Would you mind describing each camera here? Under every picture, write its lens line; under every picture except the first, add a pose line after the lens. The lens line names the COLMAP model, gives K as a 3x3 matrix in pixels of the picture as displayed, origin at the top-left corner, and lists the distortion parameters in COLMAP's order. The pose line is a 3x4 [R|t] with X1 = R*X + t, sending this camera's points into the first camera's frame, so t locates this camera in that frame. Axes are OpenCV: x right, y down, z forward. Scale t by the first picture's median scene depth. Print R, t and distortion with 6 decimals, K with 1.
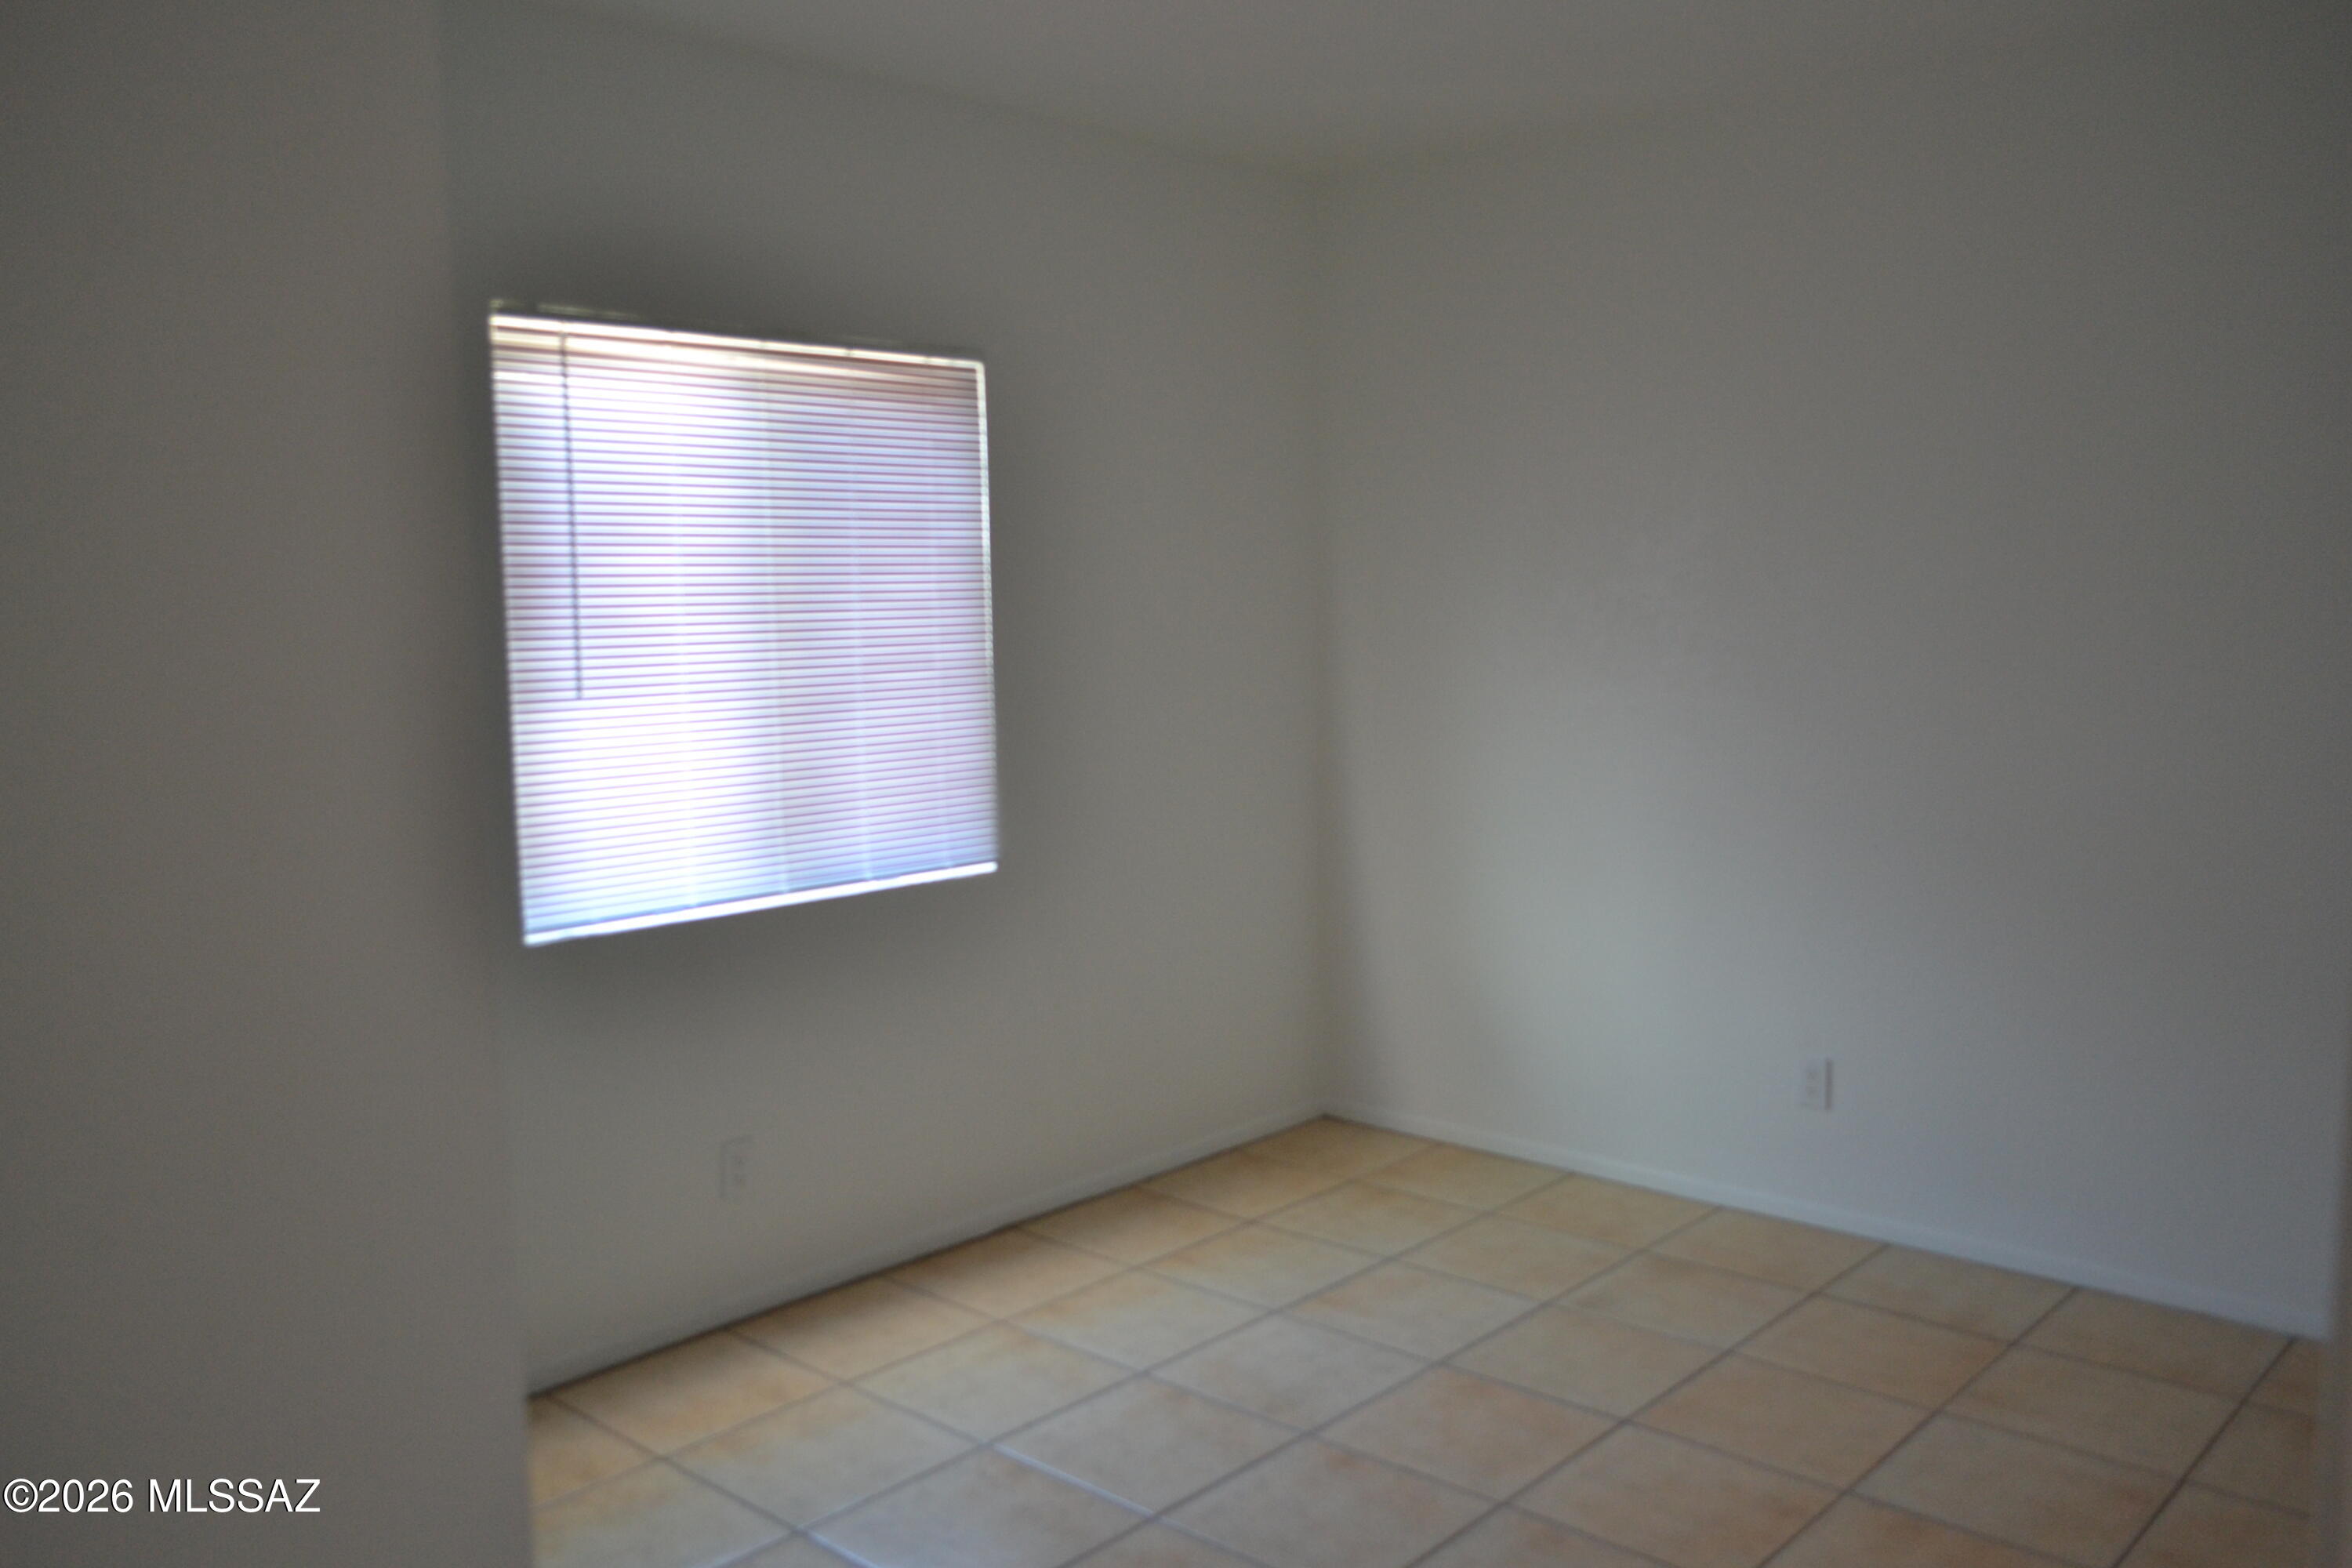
lens RADIAL K [[1887.0, 0, 1175.8], [0, 1887.0, 781.5], [0, 0, 1]] dist [0.001885, -0.001669]
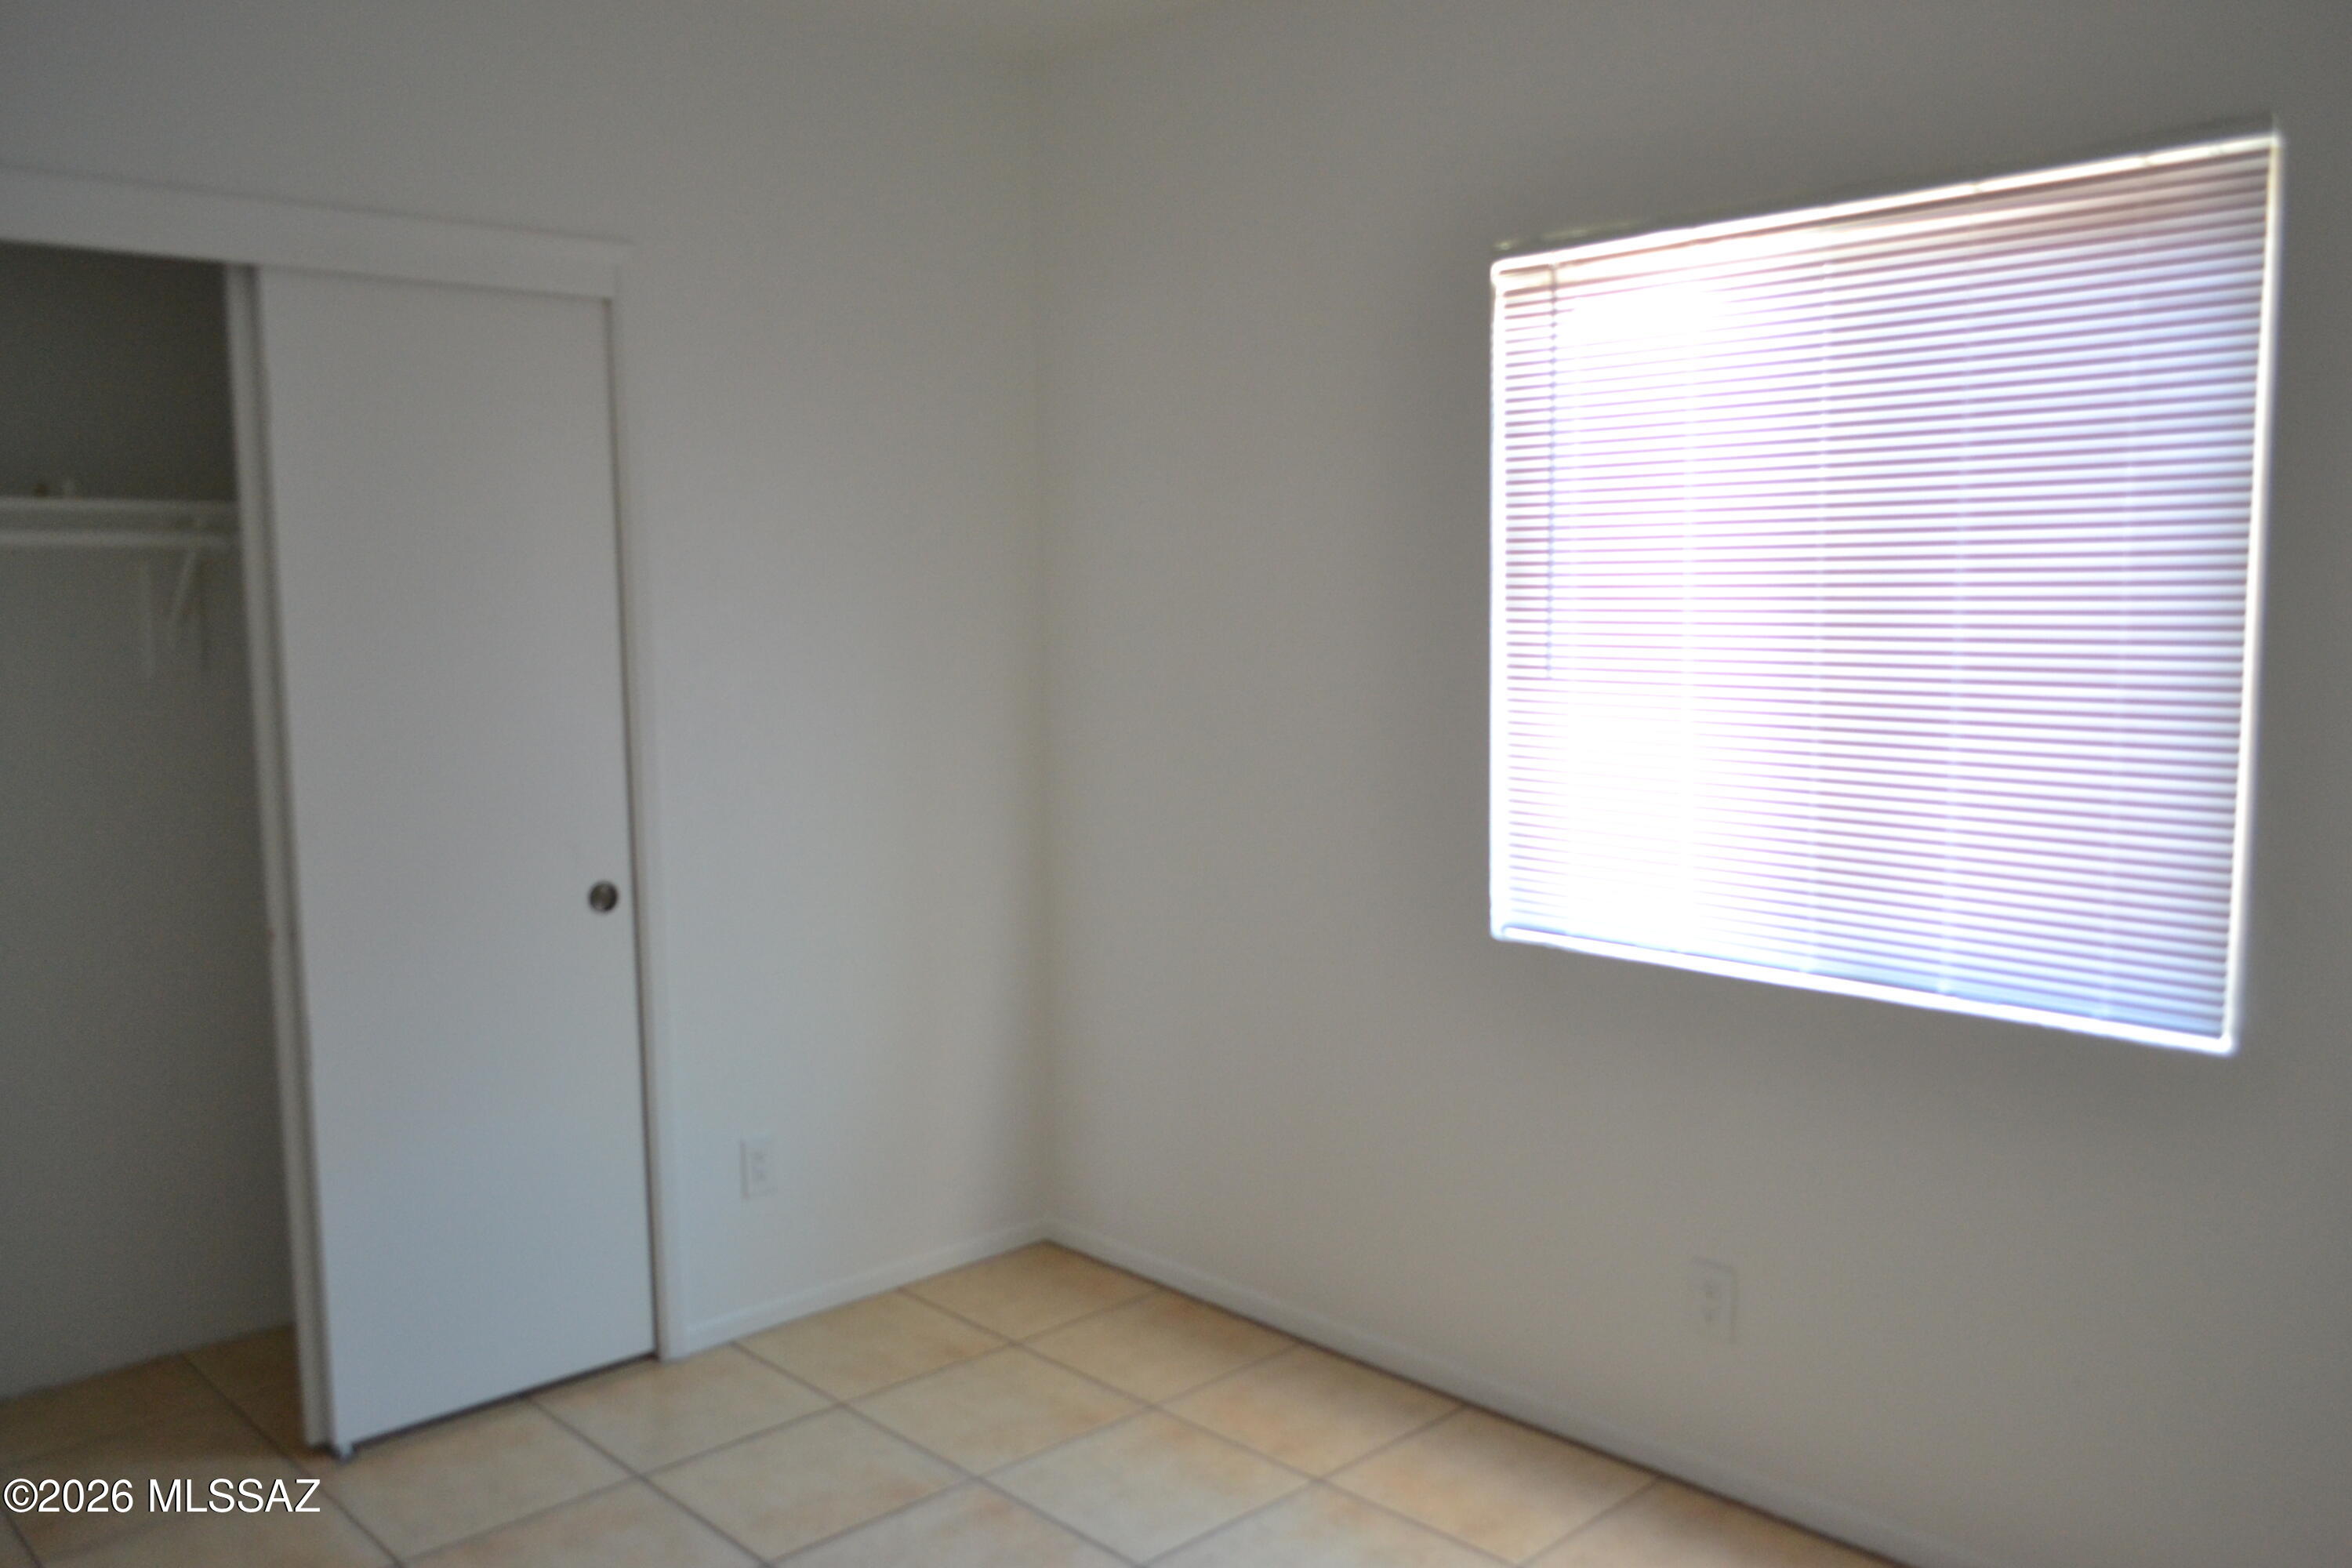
lens RADIAL K [[1887.0, 0, 1176.0], [0, 1887.0, 787.8], [0, 0, 1]] dist [0.001885, -0.001669]
pose [[-0.065343, 0.128381, -0.989570, 0.507986], [-0.086541, 0.987224, 0.133791, -0.085178], [0.994103, 0.094381, -0.053398, 0.769789]]
